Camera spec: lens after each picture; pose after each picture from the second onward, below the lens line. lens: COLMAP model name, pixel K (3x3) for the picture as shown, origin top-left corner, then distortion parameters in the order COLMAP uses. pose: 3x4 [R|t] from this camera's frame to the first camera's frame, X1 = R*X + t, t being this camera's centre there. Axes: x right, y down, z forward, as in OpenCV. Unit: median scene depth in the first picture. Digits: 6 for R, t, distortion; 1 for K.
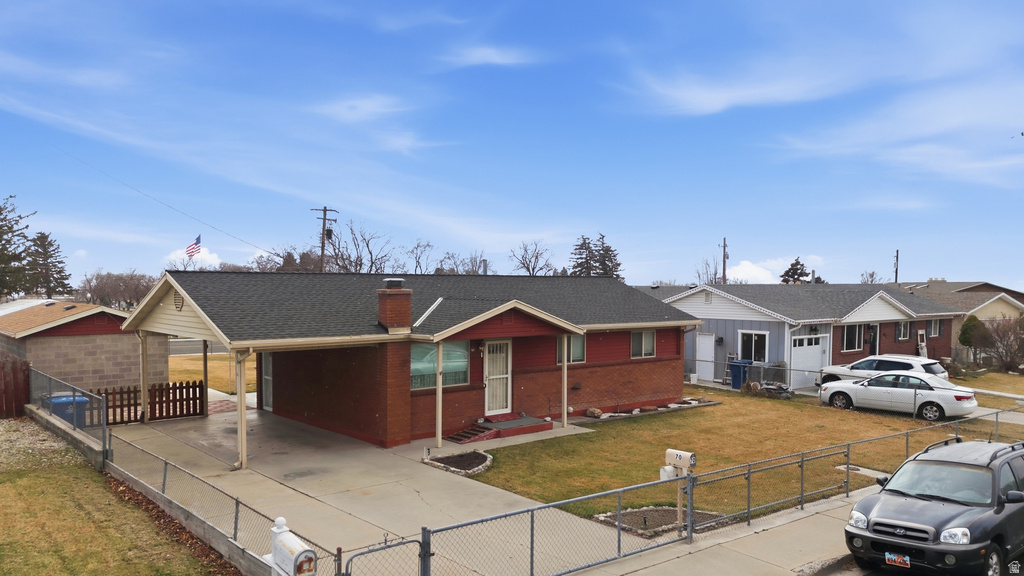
lens RADIAL K [[770.8, 0, 512.1], [0, 770.8, 322.6], [0, 0, 1]] dist [0.049121, -0.005059]
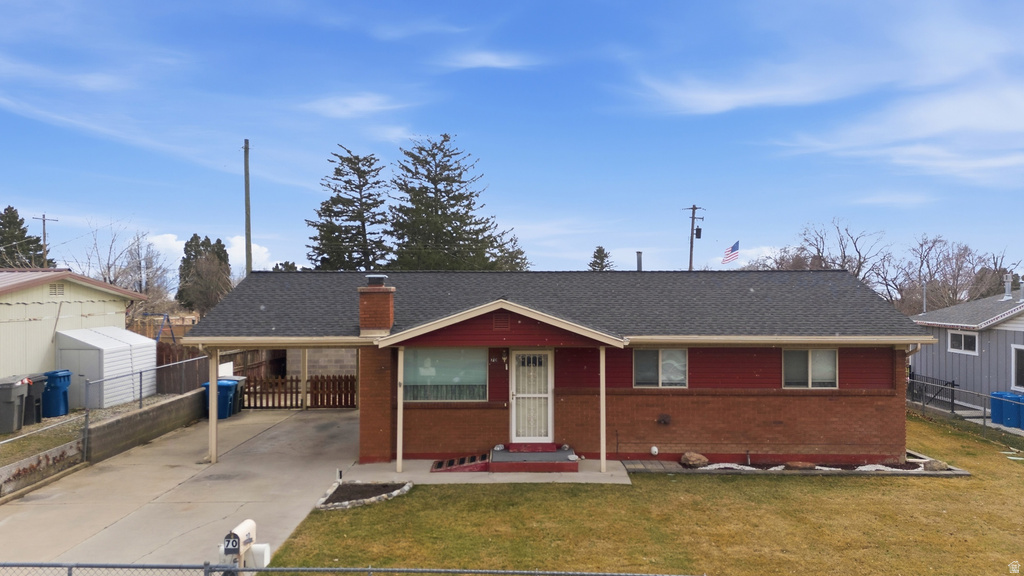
lens RADIAL K [[759.2, 0, 512.0], [0, 759.2, 288.0], [0, 0, 1]] dist [0.047377, -0.005438]
pose [[0.766737, -0.003762, -0.641950, 0.453357], [-0.028923, 0.998765, -0.040399, -0.009004], [0.641309, 0.049543, 0.765681, 0.356270]]
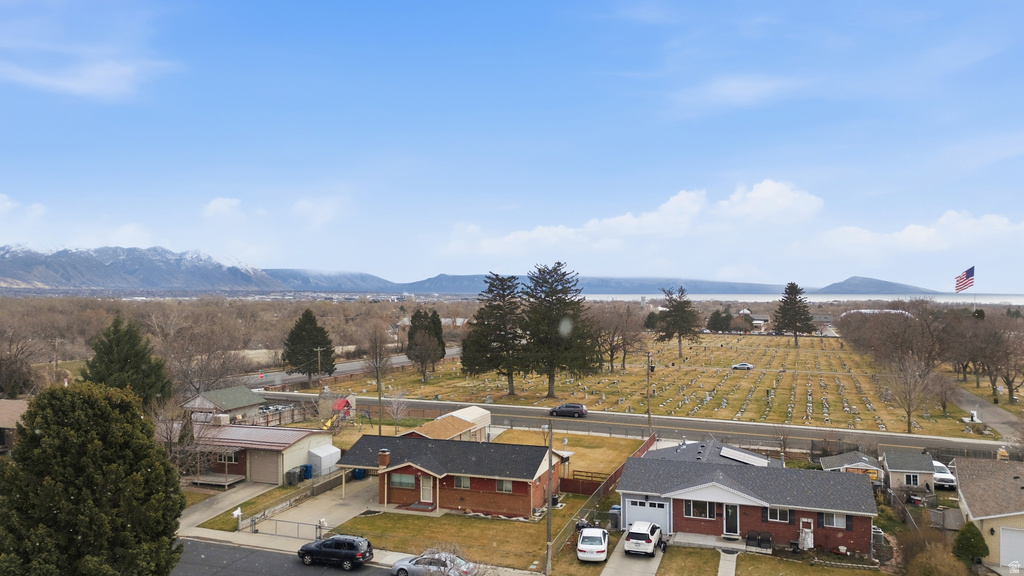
lens RADIAL K [[759.2, 0, 512.0], [0, 759.2, 288.0], [0, 0, 1]] dist [0.047377, -0.005438]
pose [[0.521295, -0.007621, -0.853343, 2.319013], [-0.040824, 0.998593, -0.033857, -0.527920], [0.852400, 0.052486, 0.520250, -0.166103]]
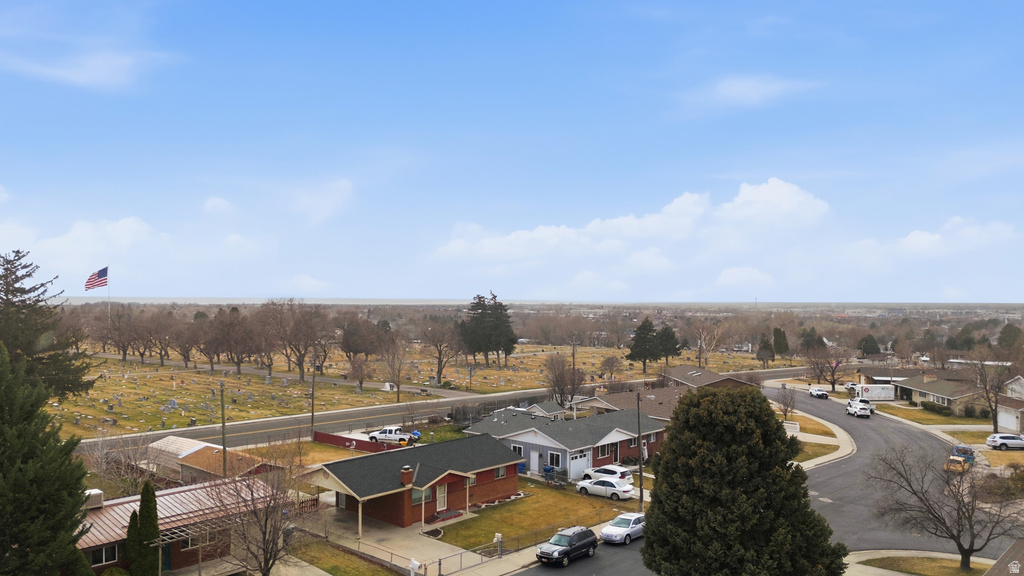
lens RADIAL K [[759.2, 0, 512.0], [0, 759.2, 288.0], [0, 0, 1]] dist [0.047377, -0.005438]
pose [[0.990809, 0.003775, 0.135215, -0.127948], [0.004302, 0.998225, -0.059392, -0.453009], [-0.135200, 0.059428, 0.989035, -1.546363]]
